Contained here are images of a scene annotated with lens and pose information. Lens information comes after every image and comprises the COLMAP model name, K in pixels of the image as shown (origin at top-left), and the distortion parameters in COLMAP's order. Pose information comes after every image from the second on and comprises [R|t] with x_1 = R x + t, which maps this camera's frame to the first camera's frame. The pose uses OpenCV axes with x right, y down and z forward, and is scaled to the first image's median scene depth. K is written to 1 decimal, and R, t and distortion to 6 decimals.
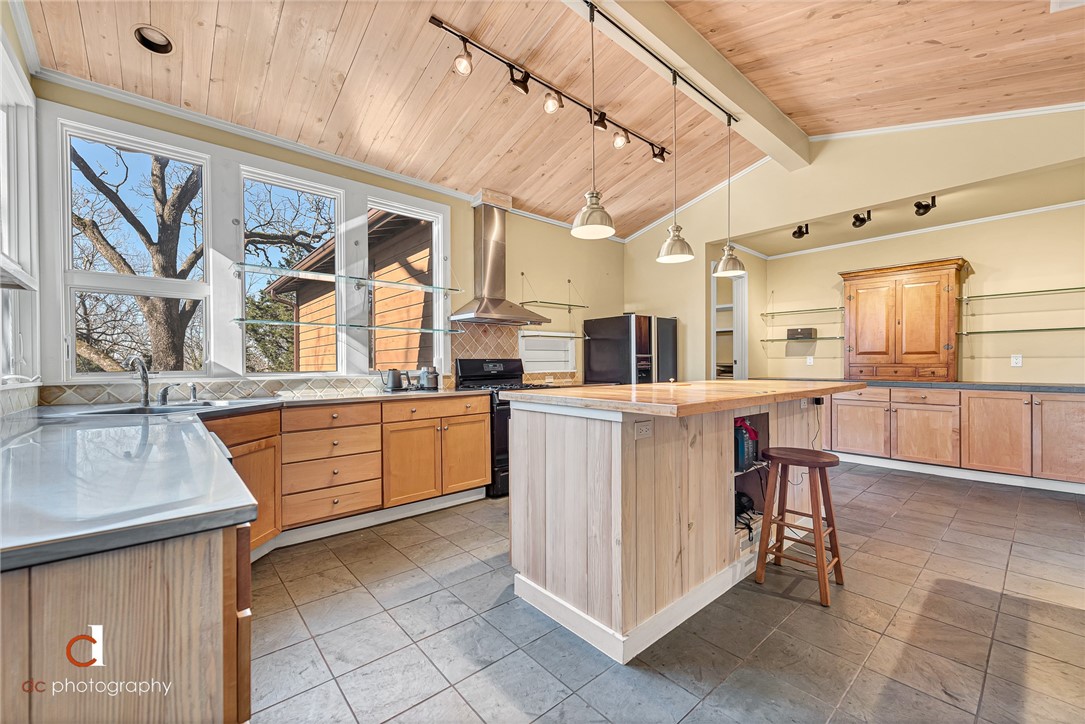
lens RADIAL K [[435.1, 0, 542.5], [0, 435.1, 362.0], [0, 0, 1]] dist [0.001790, 0.000128]
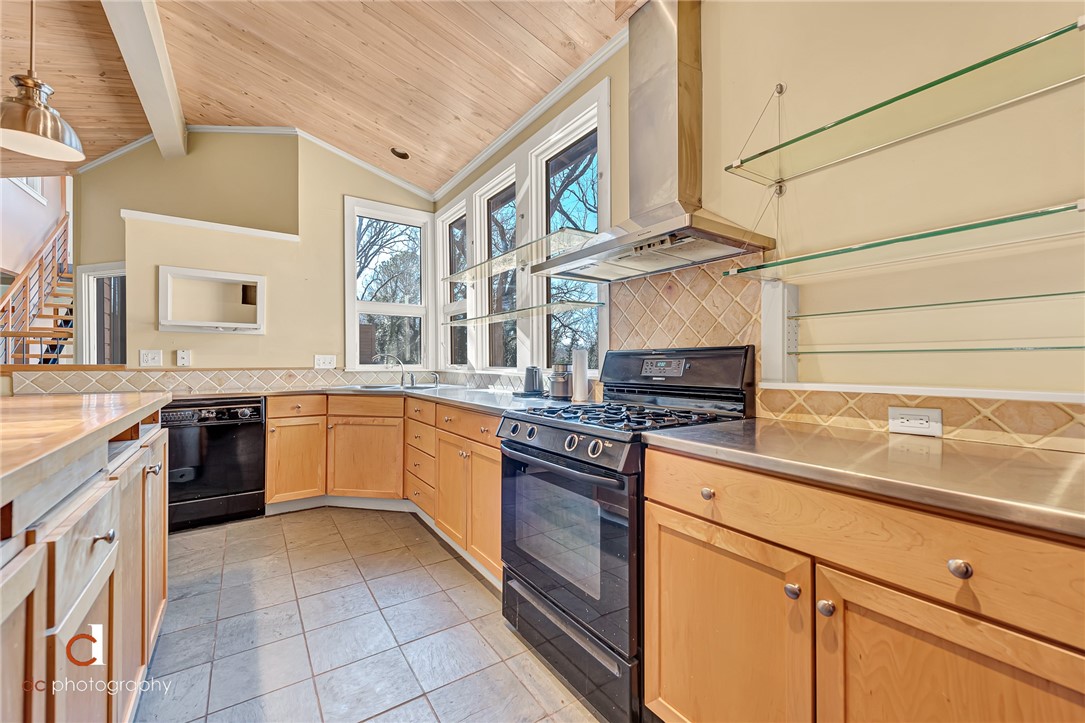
lens RADIAL K [[435.1, 0, 542.5], [0, 435.1, 361.5], [0, 0, 1]] dist [0.001790, 0.000128]
pose [[-0.114811, 0.005620, -0.993371, 0.376505], [0.001653, 0.999984, 0.005467, 0.003400], [0.993386, -0.001015, -0.114819, 1.045916]]
